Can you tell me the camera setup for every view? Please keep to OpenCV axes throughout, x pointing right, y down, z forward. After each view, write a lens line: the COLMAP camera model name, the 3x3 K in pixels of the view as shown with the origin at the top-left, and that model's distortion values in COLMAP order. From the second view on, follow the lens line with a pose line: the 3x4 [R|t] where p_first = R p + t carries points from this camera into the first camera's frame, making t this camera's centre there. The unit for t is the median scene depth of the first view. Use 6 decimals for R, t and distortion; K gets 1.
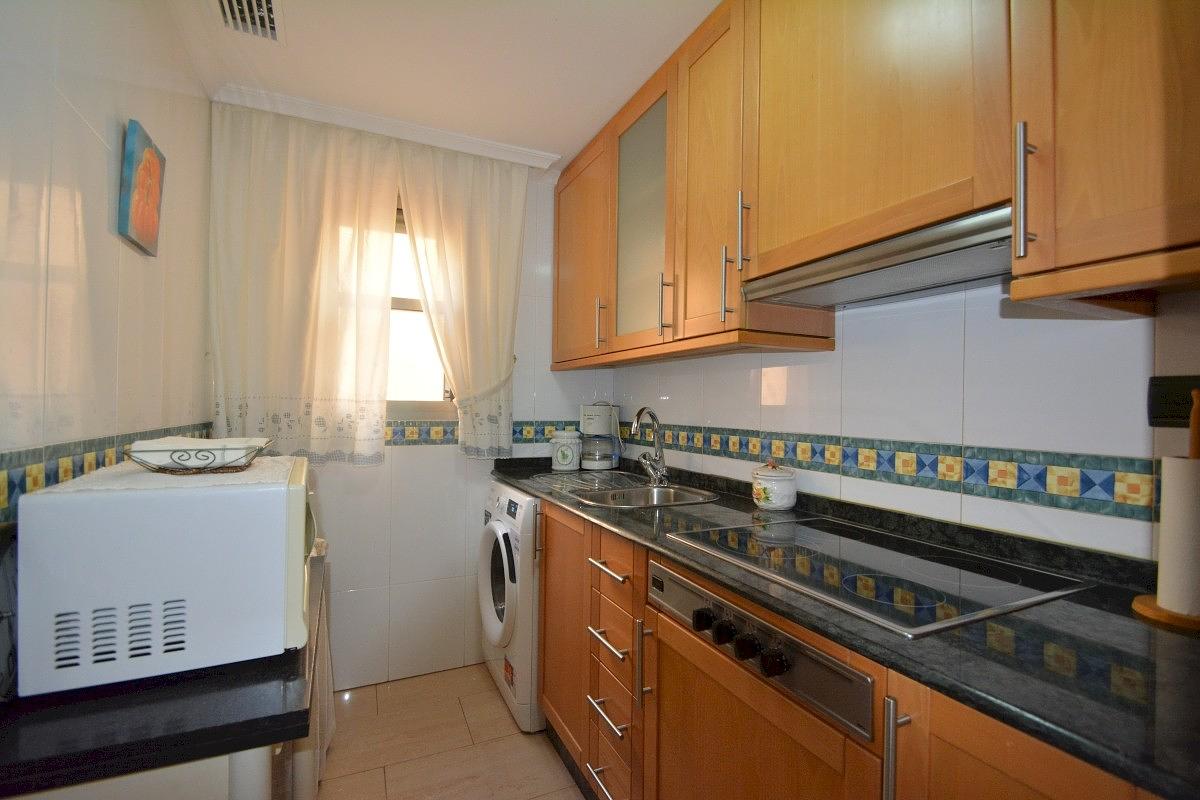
lens RADIAL K [[527.9, 0, 598.8], [0, 527.9, 402.3], [0, 0, 1]] dist [0.012686, -0.014908]
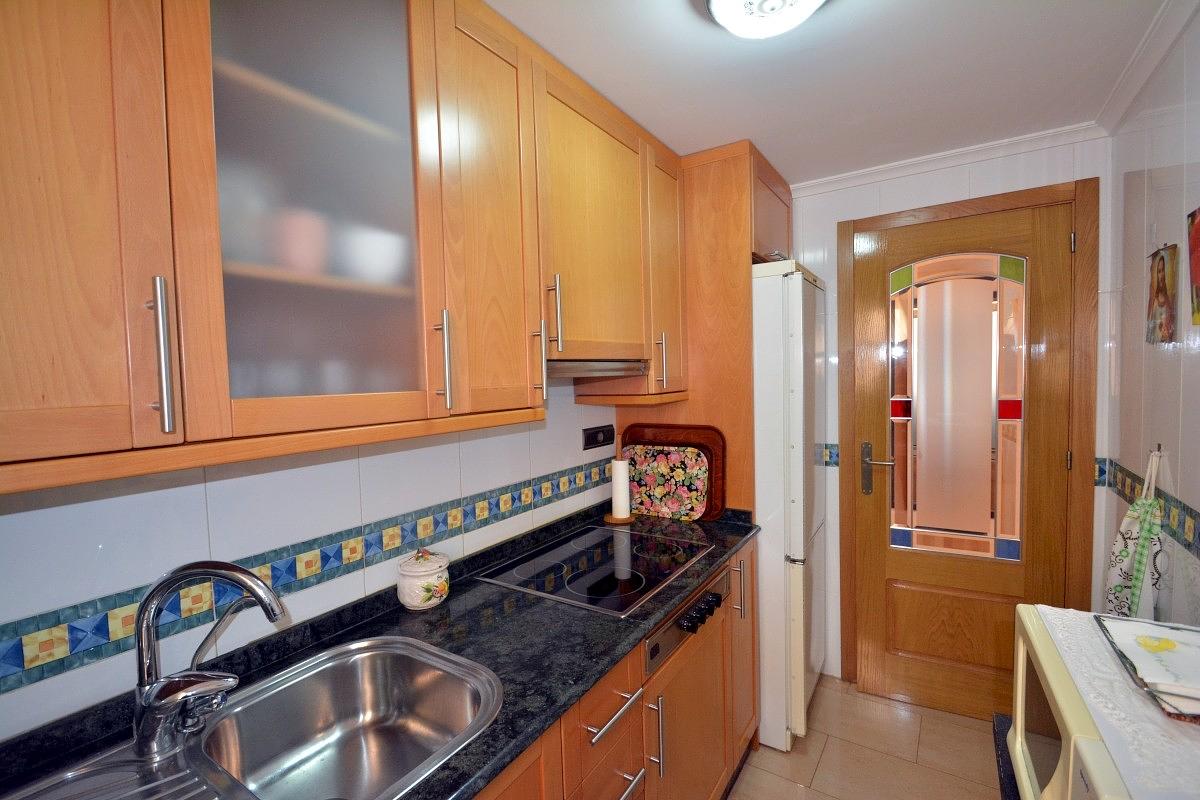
lens RADIAL K [[527.9, 0, 598.8], [0, 527.9, 402.3], [0, 0, 1]] dist [0.012686, -0.014908]
pose [[-0.509208, 0.155217, 0.846531, -0.659782], [0.199422, 0.978113, -0.059387, -0.010137], [-0.837221, 0.138577, -0.529016, 1.284140]]
